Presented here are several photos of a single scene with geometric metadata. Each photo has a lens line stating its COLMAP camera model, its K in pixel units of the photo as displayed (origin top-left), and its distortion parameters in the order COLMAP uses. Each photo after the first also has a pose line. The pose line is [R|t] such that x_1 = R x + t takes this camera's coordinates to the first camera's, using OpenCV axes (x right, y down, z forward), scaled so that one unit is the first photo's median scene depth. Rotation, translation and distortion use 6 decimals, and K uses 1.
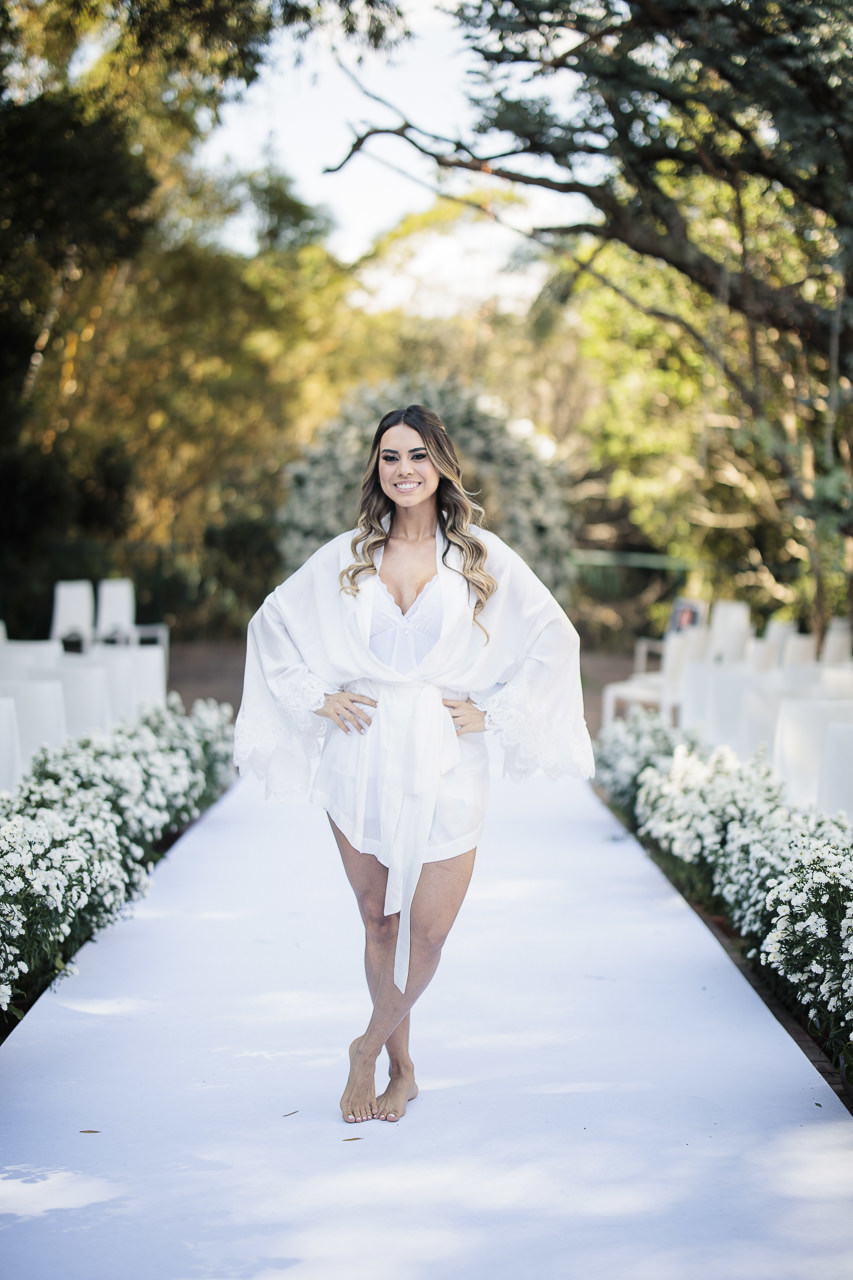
lens RADIAL K [[1813.2, 0, 405.6], [0, 1813.2, 595.2], [0, 0, 1]] dist [-0.005130, 0.000000]
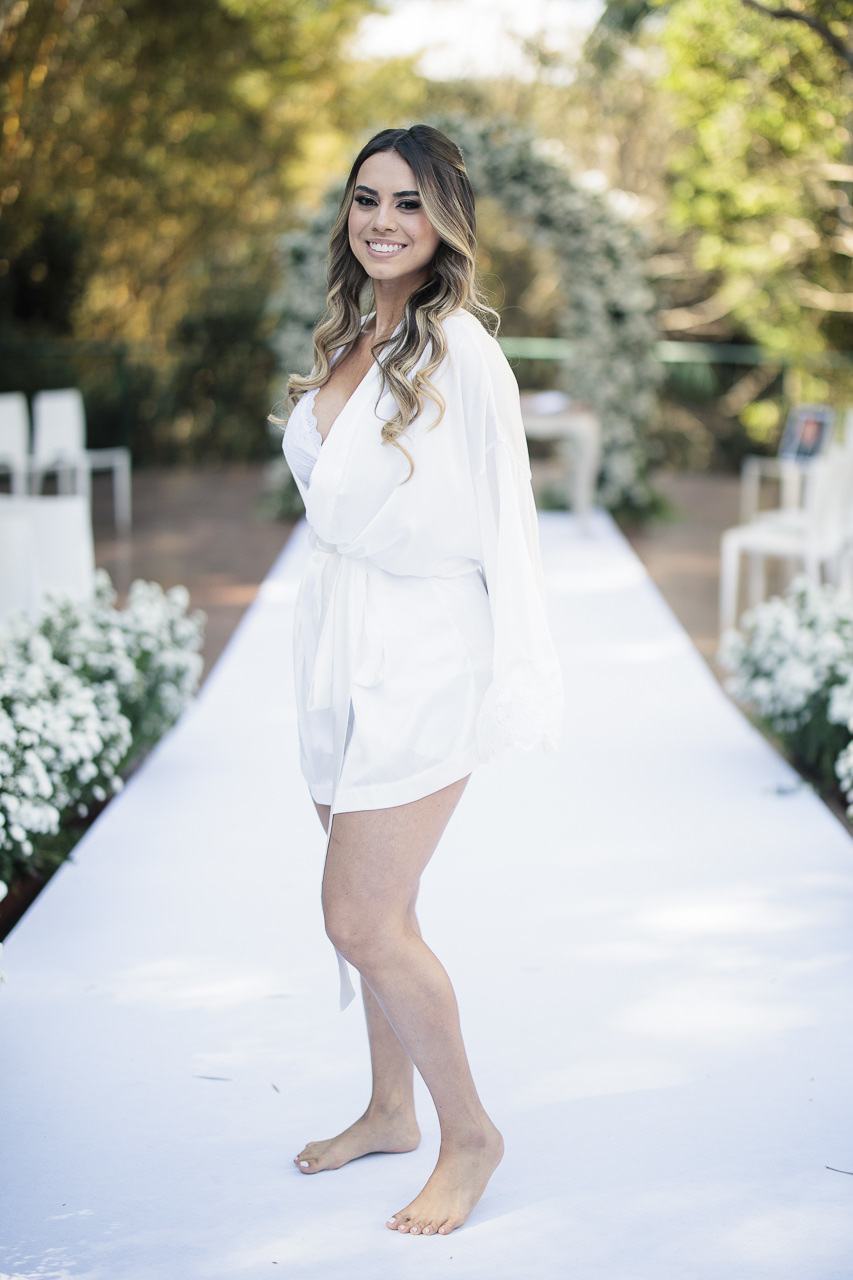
lens RADIAL K [[1916.1, 0, 436.1], [0, 1916.1, 631.5], [0, 0, 1]] dist [0.000116, 0.000000]
pose [[0.999869, -0.016210, 0.000323, -0.004226], [0.016049, 0.992362, 0.122315, -0.004614], [-0.002304, -0.122294, 0.992491, 0.198577]]
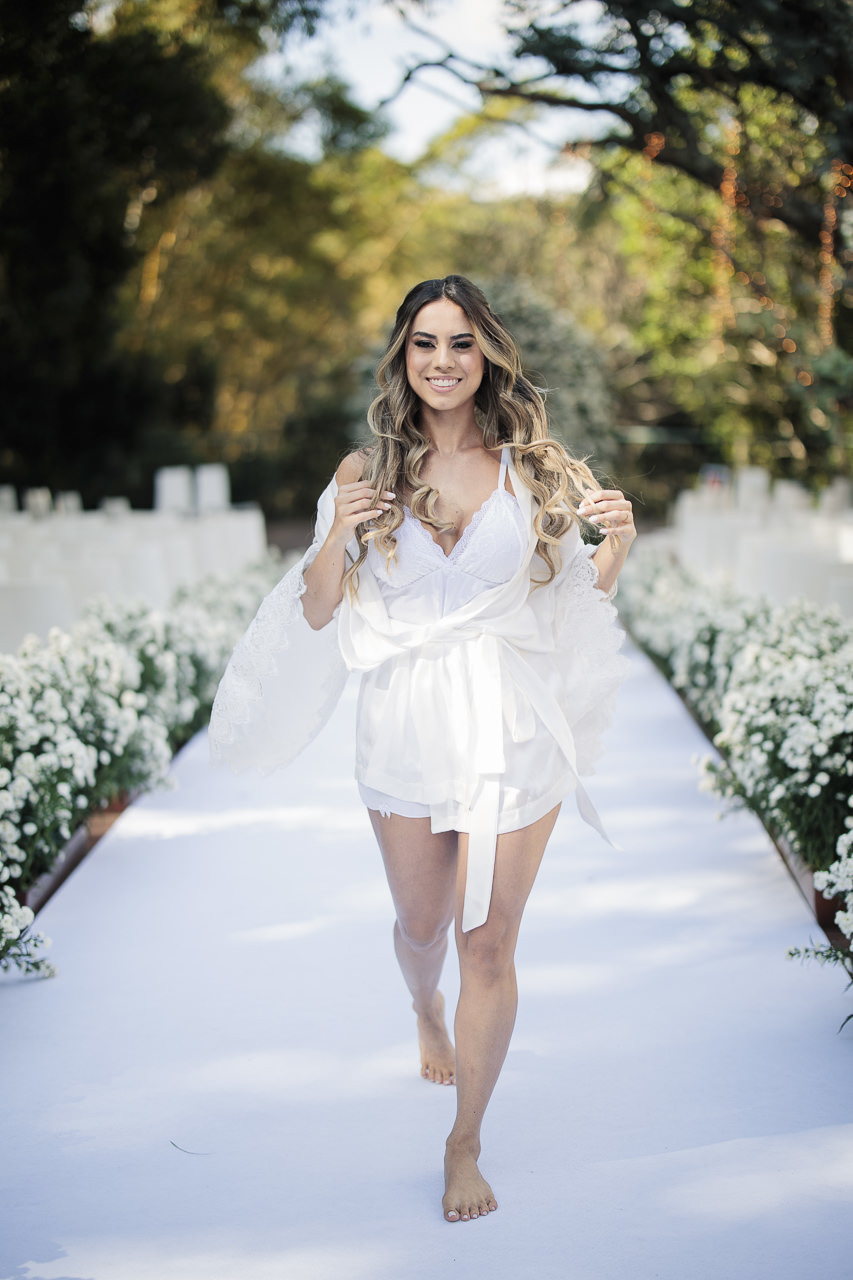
lens RADIAL K [[1916.1, 0, 432.4], [0, 1916.1, 648.4], [0, 0, 1]] dist [0.000116, 0.000000]
pose [[0.999114, -0.027883, -0.031529, 0.015481], [0.030372, 0.996215, 0.081449, 0.012136], [0.029138, -0.082335, 0.996179, -0.214202]]
